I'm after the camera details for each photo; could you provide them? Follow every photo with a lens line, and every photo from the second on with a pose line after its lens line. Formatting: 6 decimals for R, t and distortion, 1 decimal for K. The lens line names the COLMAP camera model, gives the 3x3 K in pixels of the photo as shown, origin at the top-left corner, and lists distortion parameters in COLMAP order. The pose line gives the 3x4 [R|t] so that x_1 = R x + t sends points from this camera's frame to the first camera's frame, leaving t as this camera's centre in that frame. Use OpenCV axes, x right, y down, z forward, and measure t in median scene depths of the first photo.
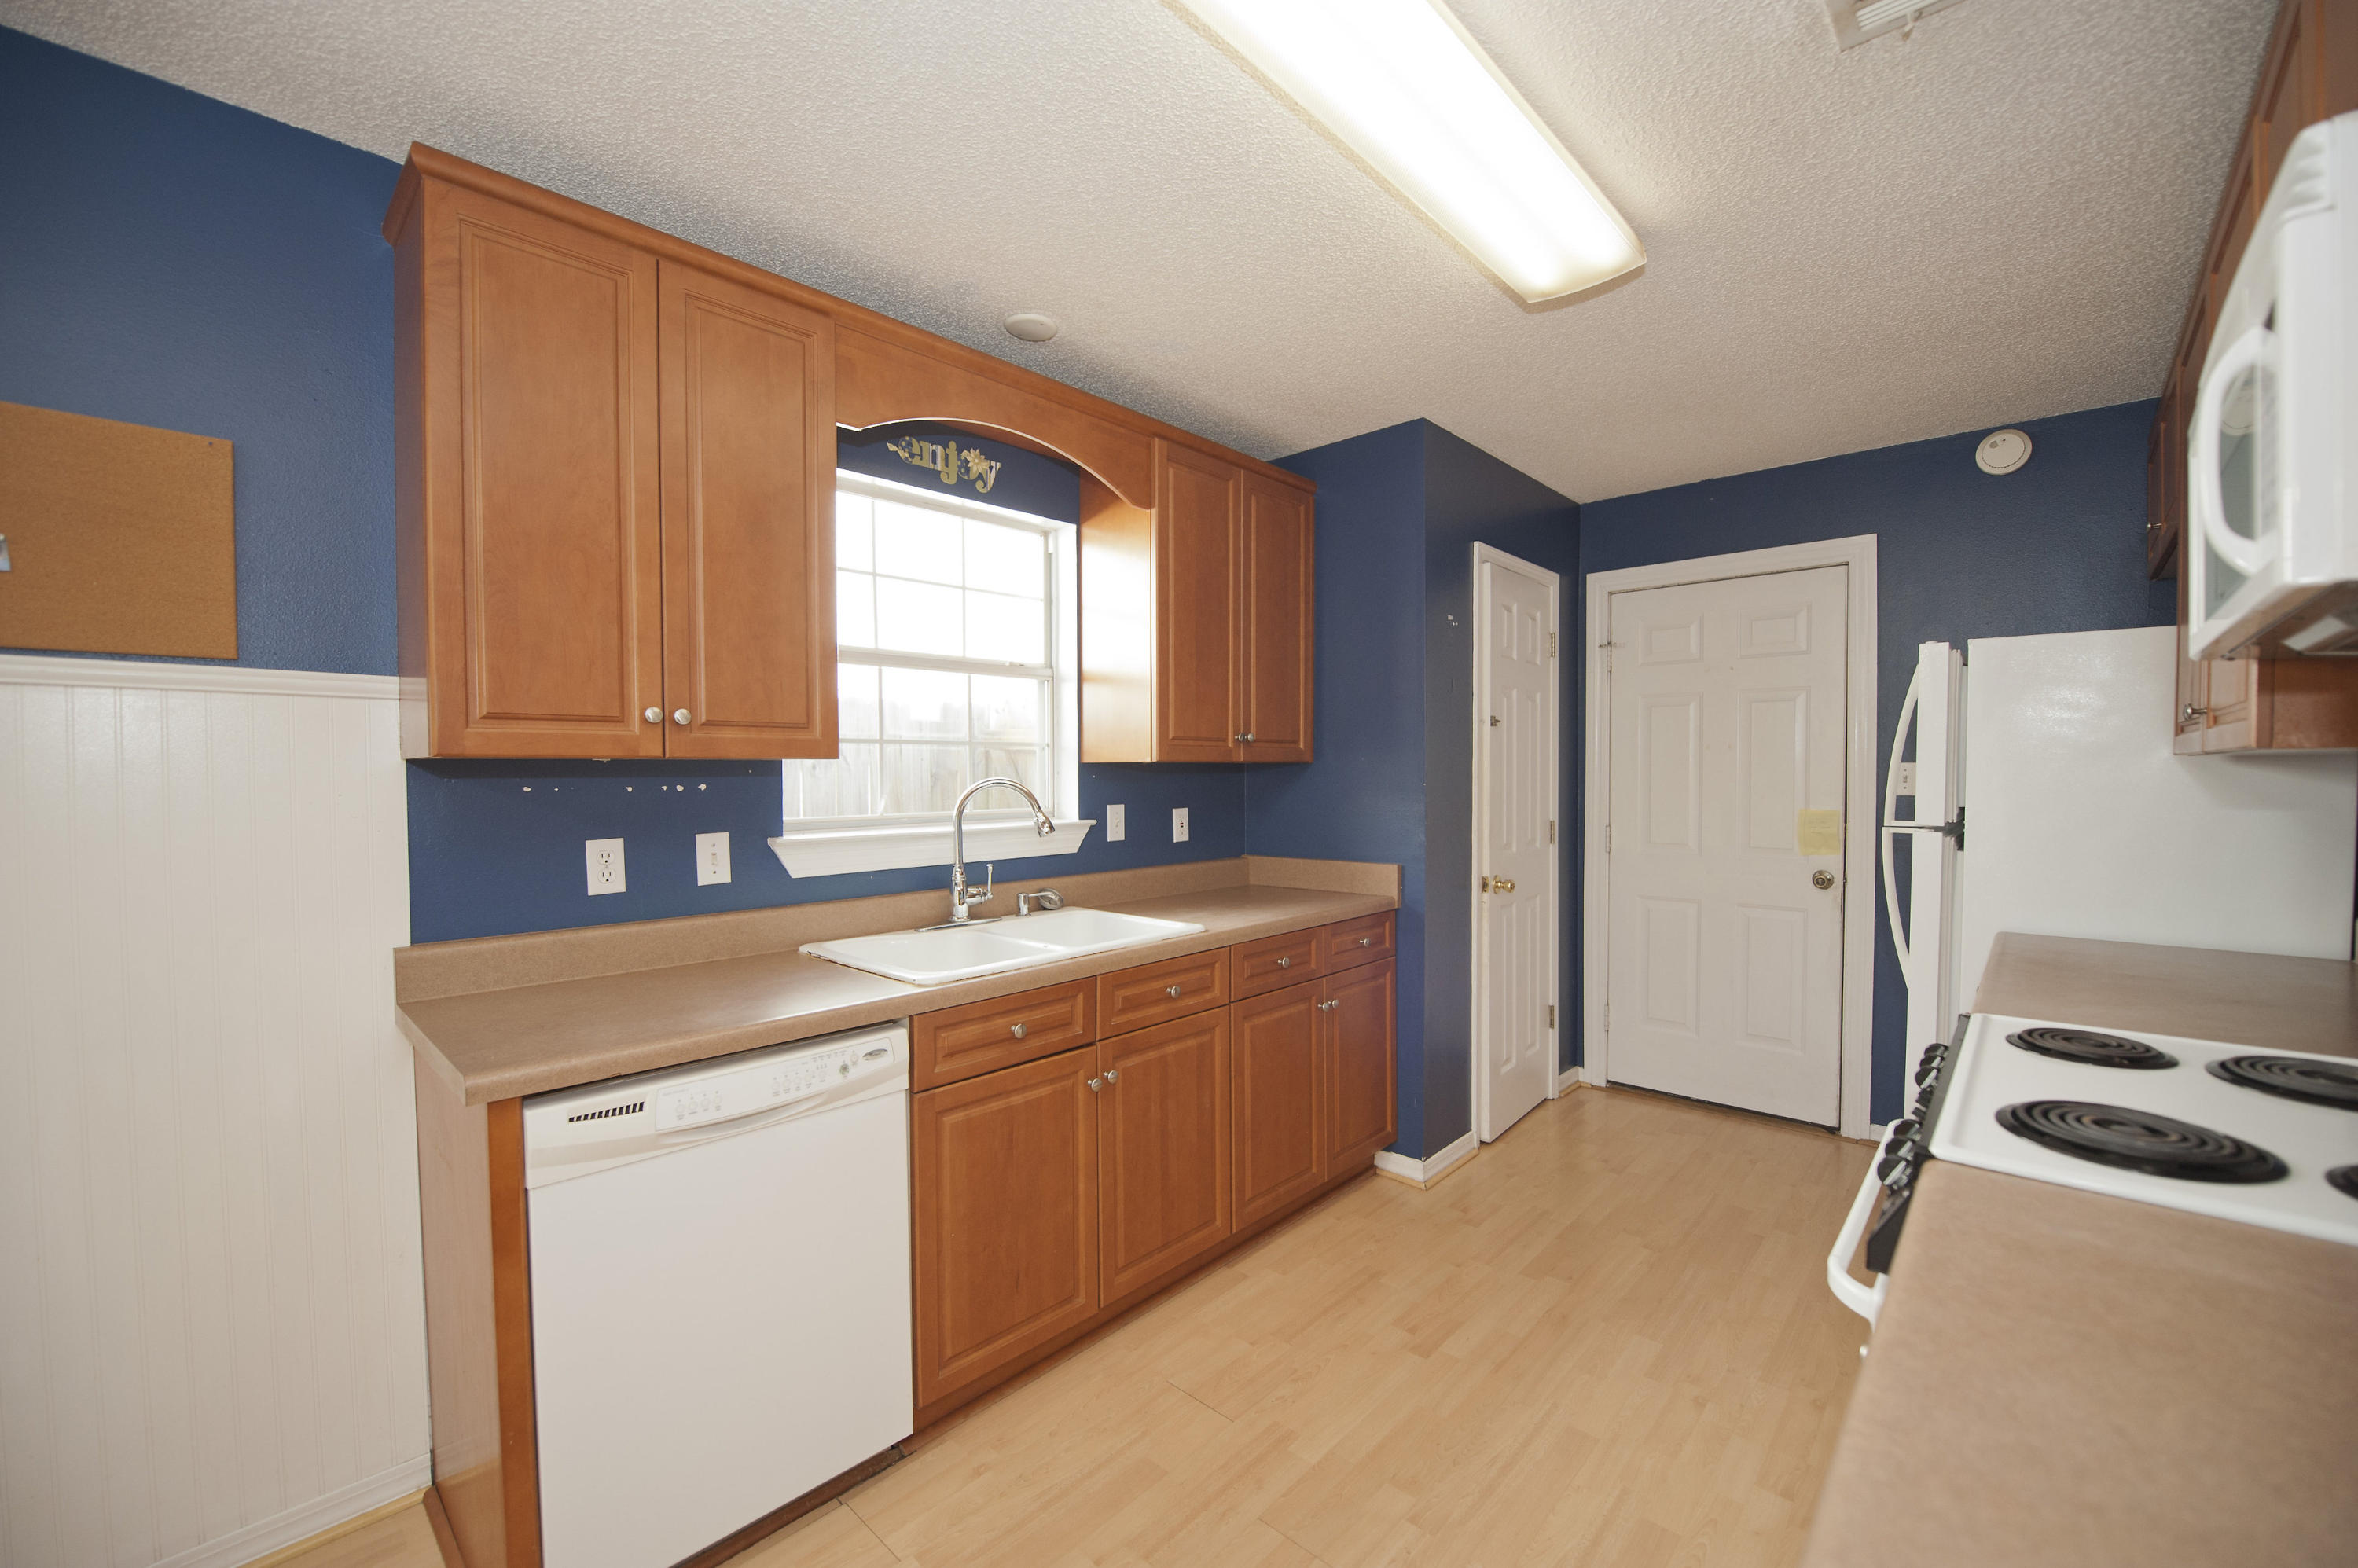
lens RADIAL K [[940.1, 0, 1185.5], [0, 940.1, 794.6], [0, 0, 1]] dist [-0.013039, -0.003875]
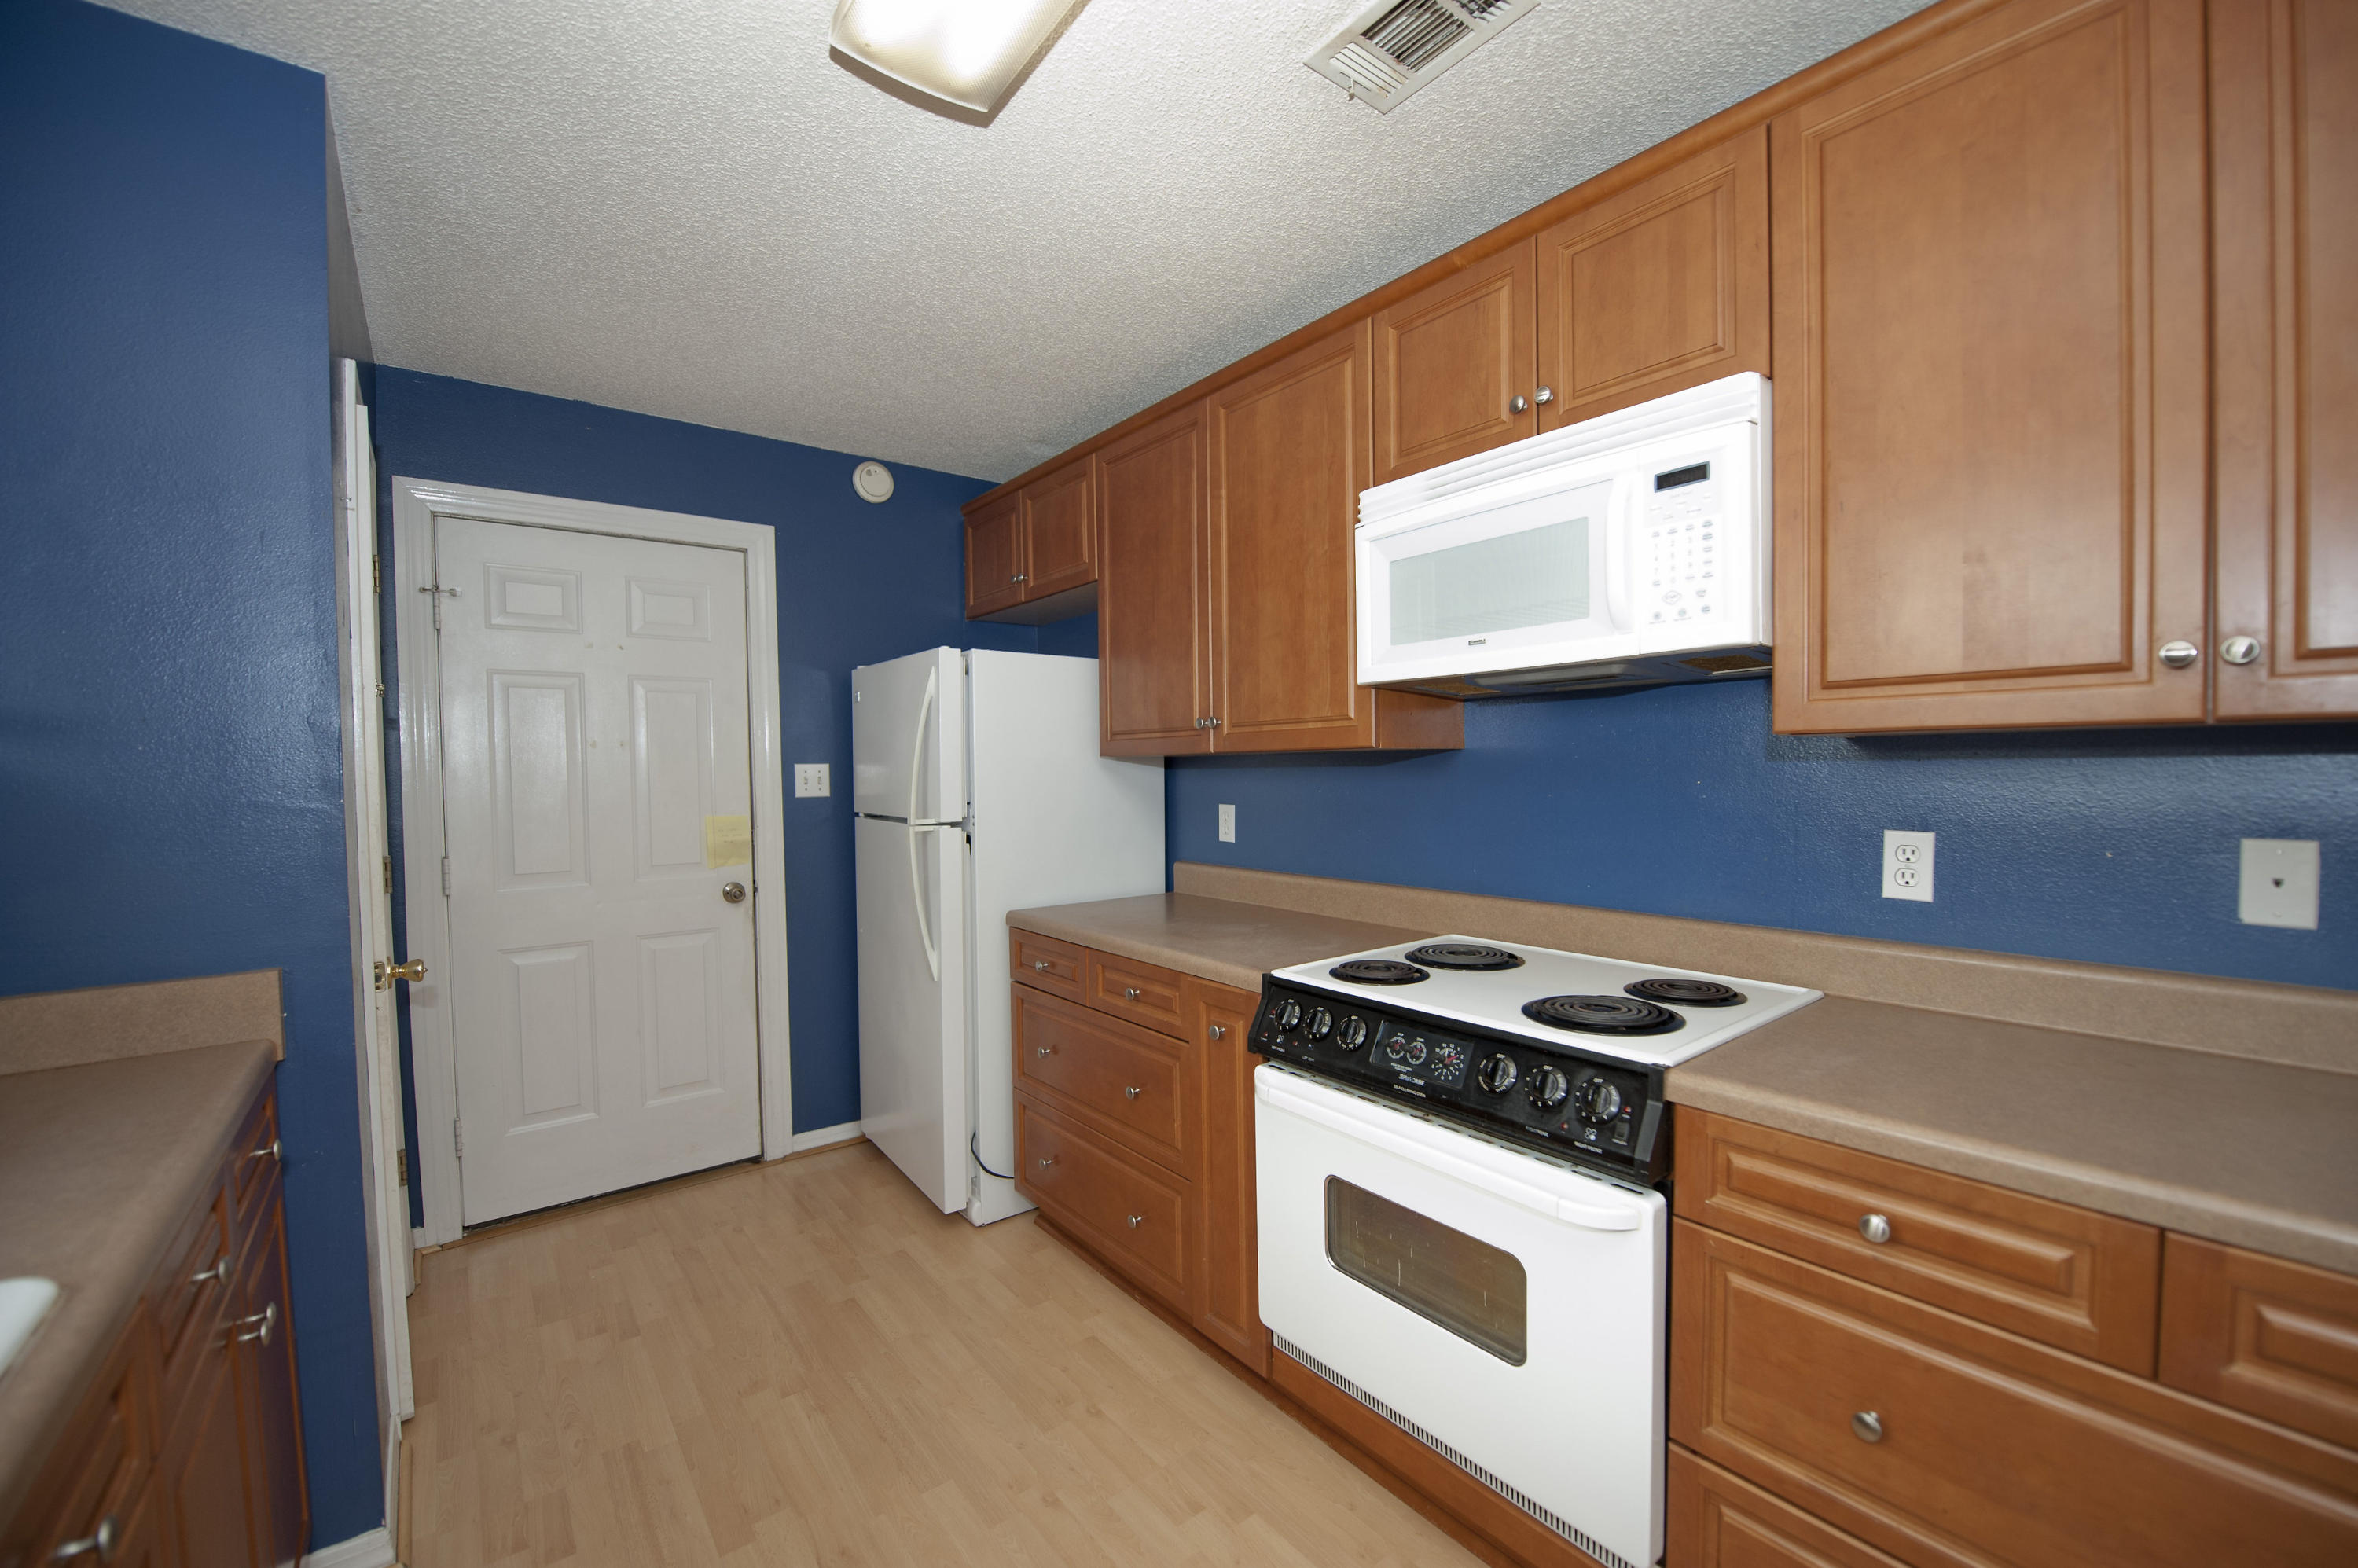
lens RADIAL K [[942.8, 0, 1185.8], [0, 942.8, 794.1], [0, 0, 1]] dist [-0.013723, -0.002822]
pose [[0.155868, -0.025431, 0.987450, -0.202179], [0.037188, 0.999111, 0.019861, -0.008560], [-0.987078, 0.033625, 0.156675, 0.552812]]
